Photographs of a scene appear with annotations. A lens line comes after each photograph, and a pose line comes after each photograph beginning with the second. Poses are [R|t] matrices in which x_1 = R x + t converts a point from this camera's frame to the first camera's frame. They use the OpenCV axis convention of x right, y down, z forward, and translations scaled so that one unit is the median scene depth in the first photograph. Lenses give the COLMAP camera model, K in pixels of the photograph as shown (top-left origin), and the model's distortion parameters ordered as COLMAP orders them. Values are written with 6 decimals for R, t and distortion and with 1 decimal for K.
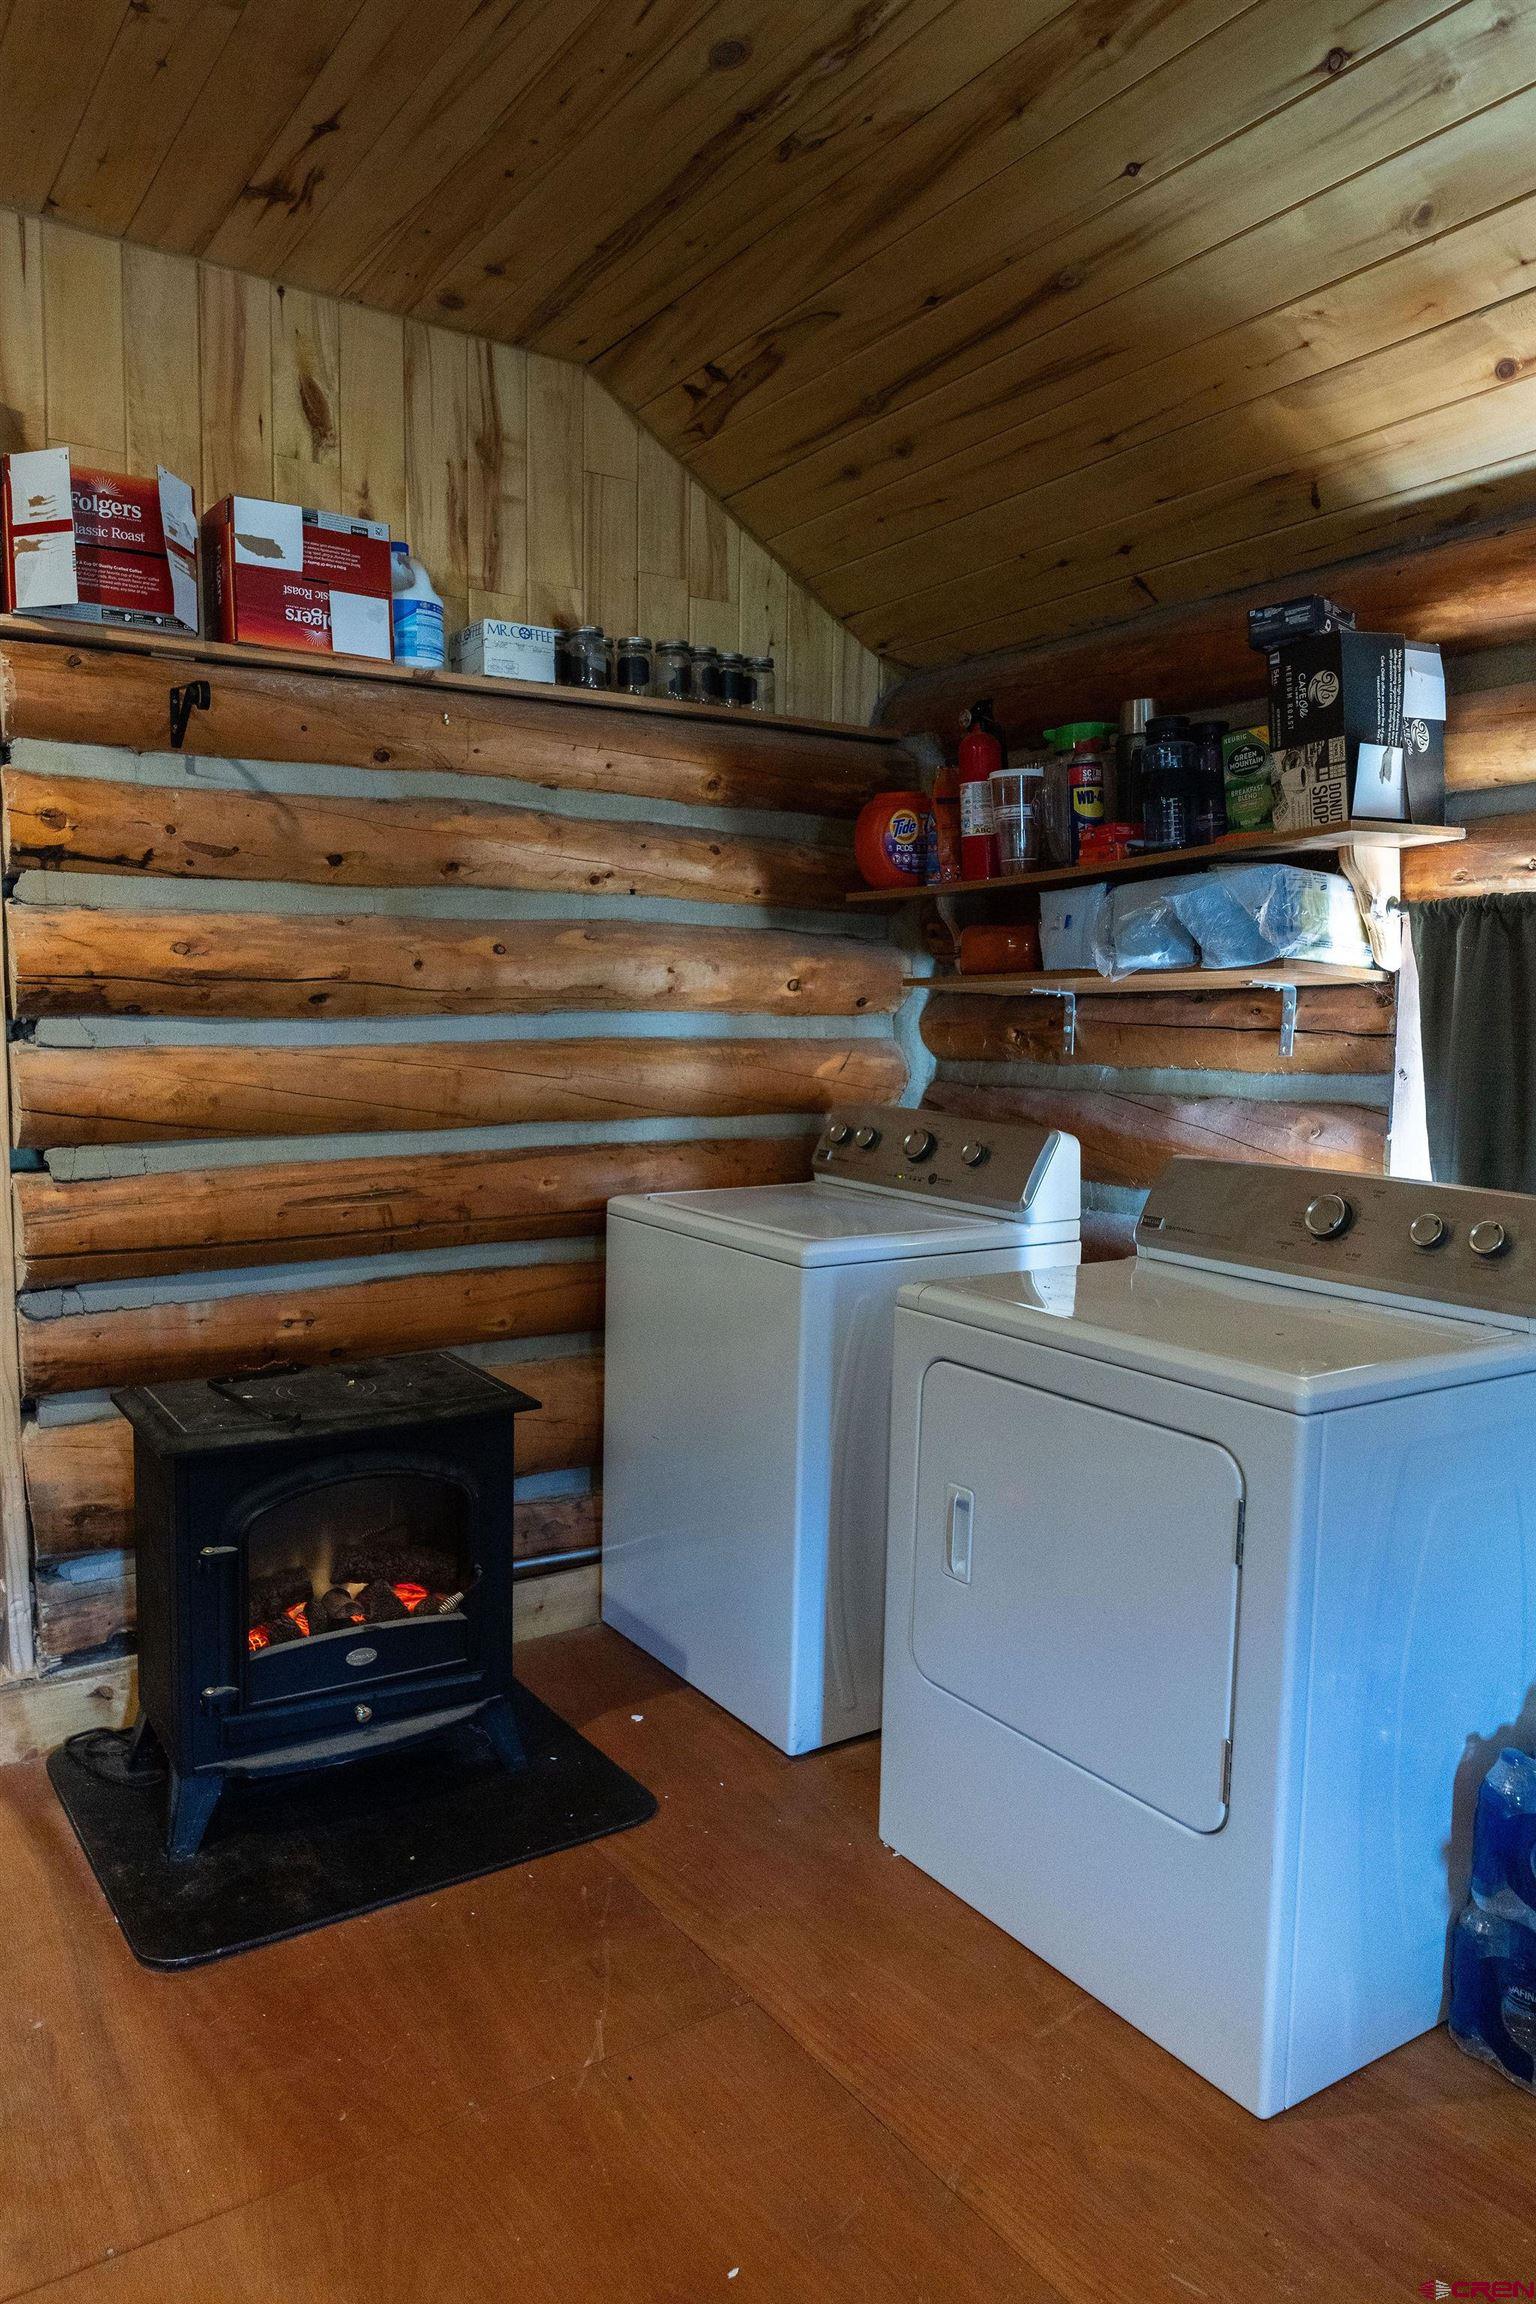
lens RADIAL K [[1553.9, 0, 768.0], [0, 1553.9, 1152.0], [0, 0, 1]] dist [0.004290, -0.003528]
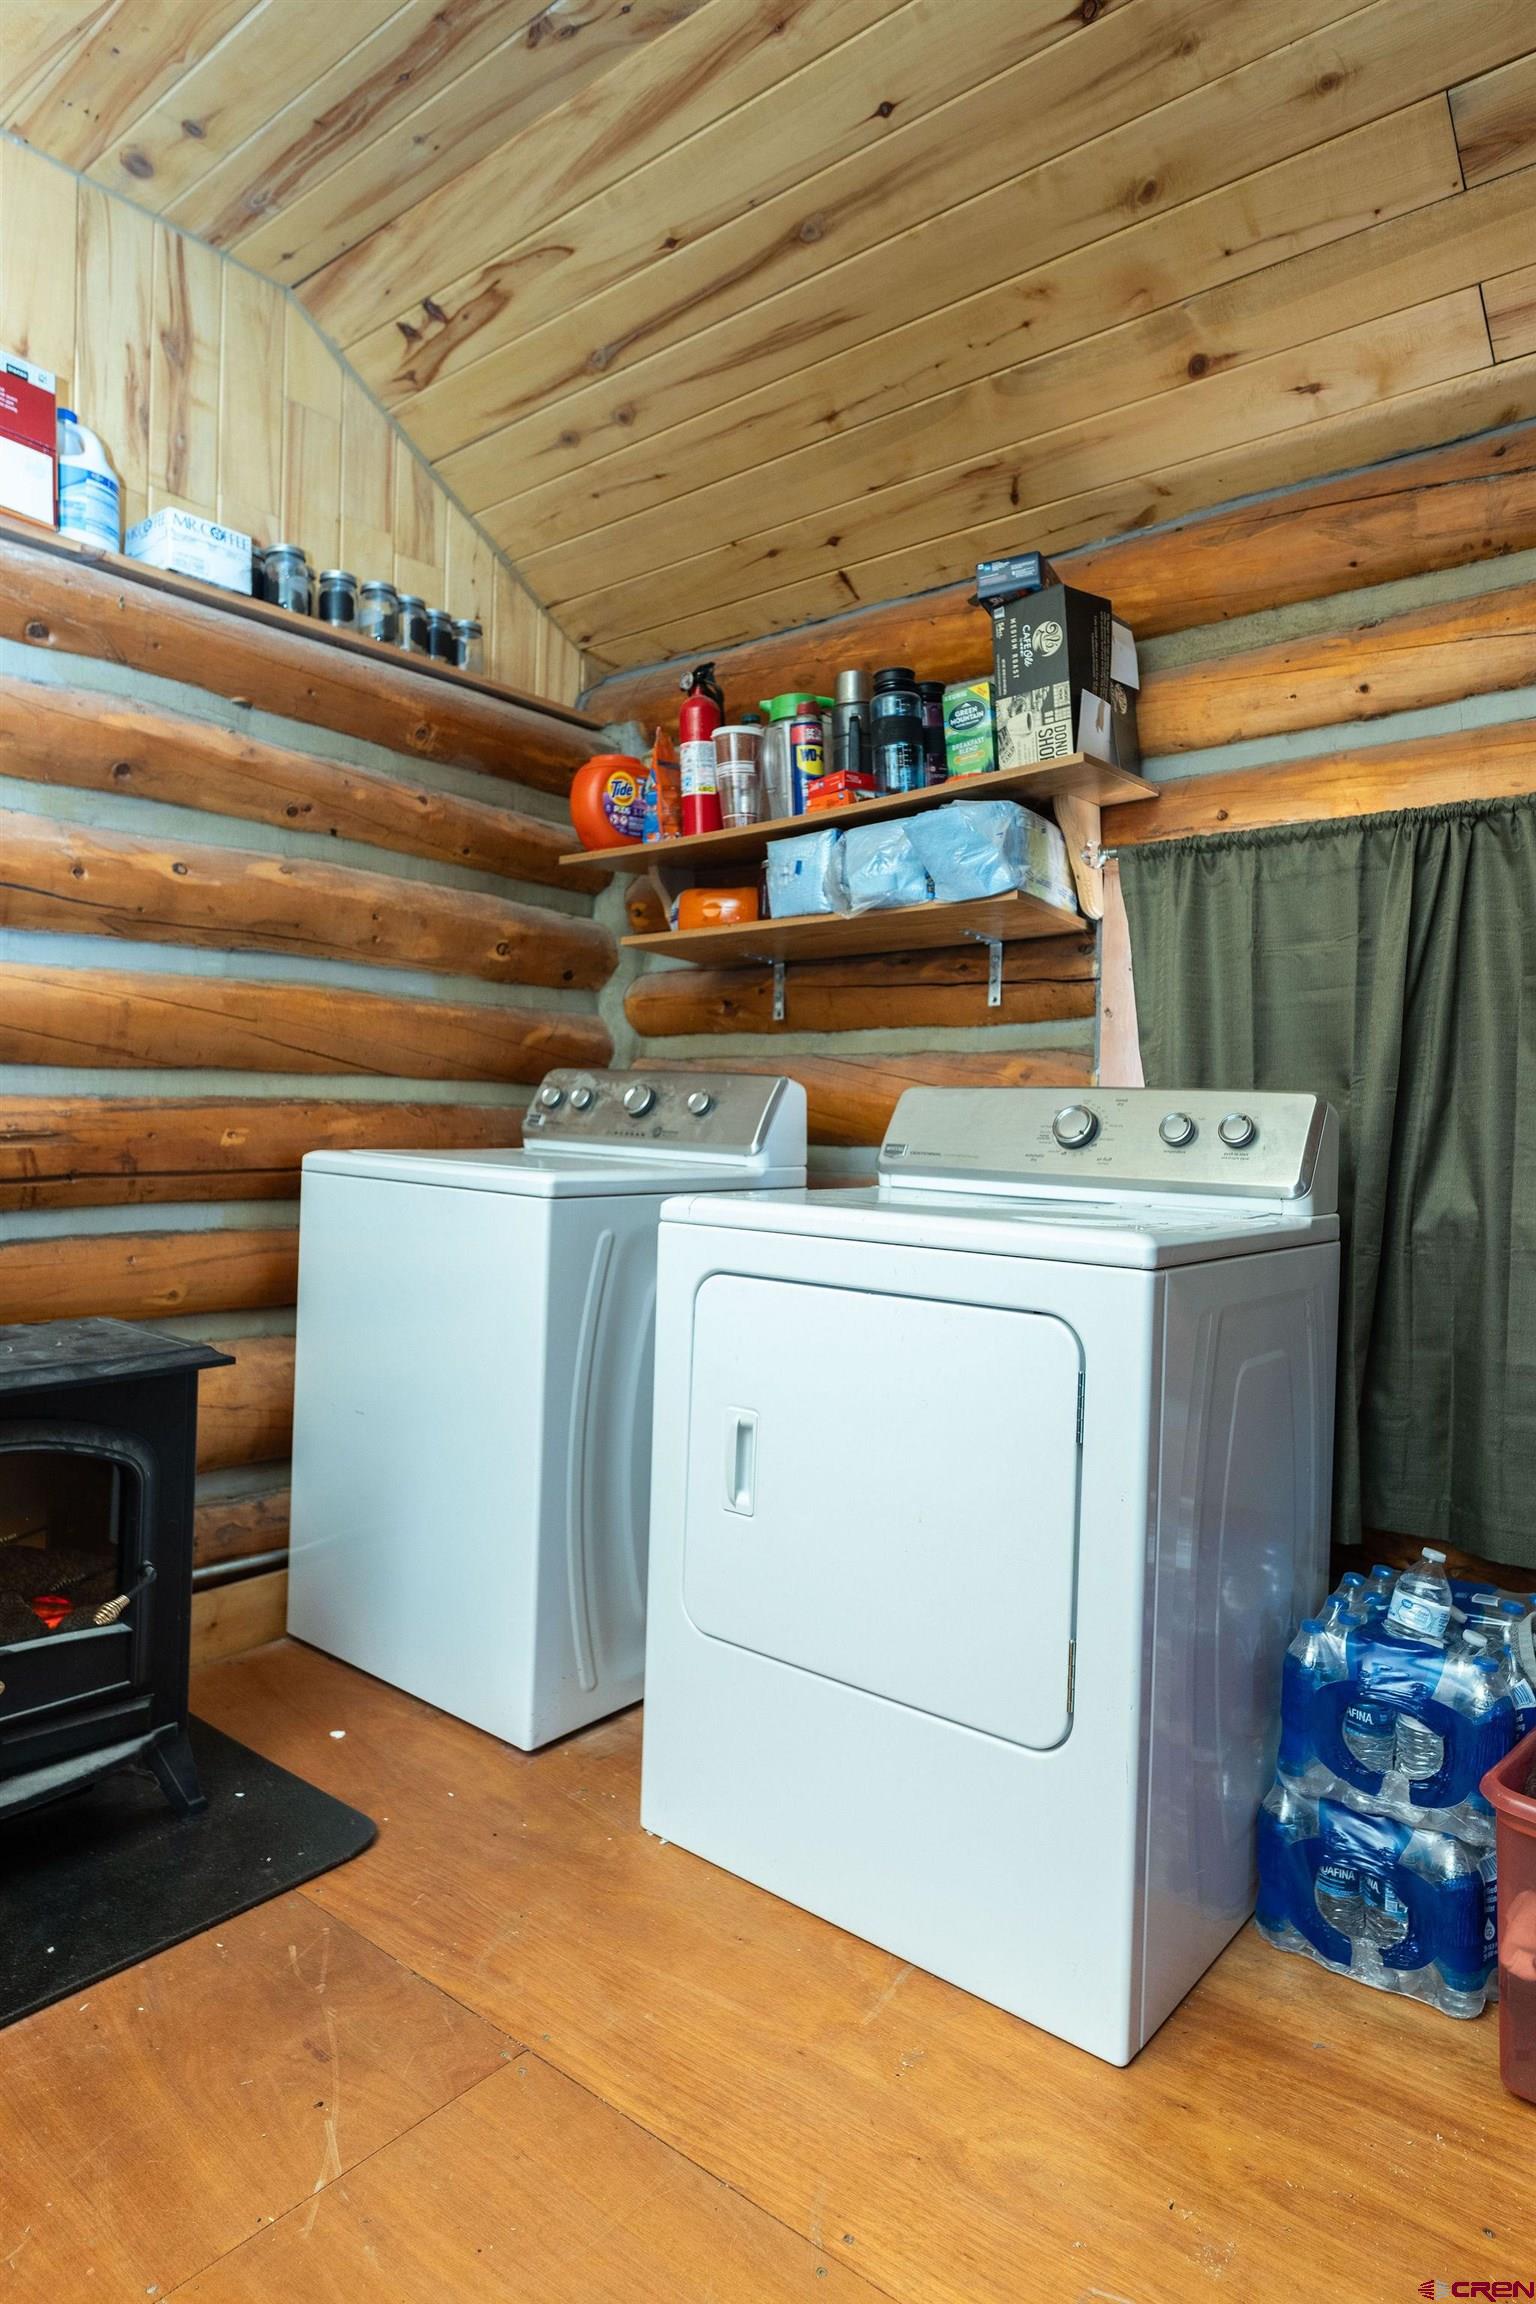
lens RADIAL K [[1312.2, 0, 828.0], [0, 1312.2, 1120.6], [0, 0, 1]] dist [0.002502, -0.001404]
pose [[0.948983, 0.005716, 0.315274, -0.057626], [0.022129, 0.996163, -0.084672, 0.088138], [-0.314548, 0.087330, 0.945216, 0.185691]]
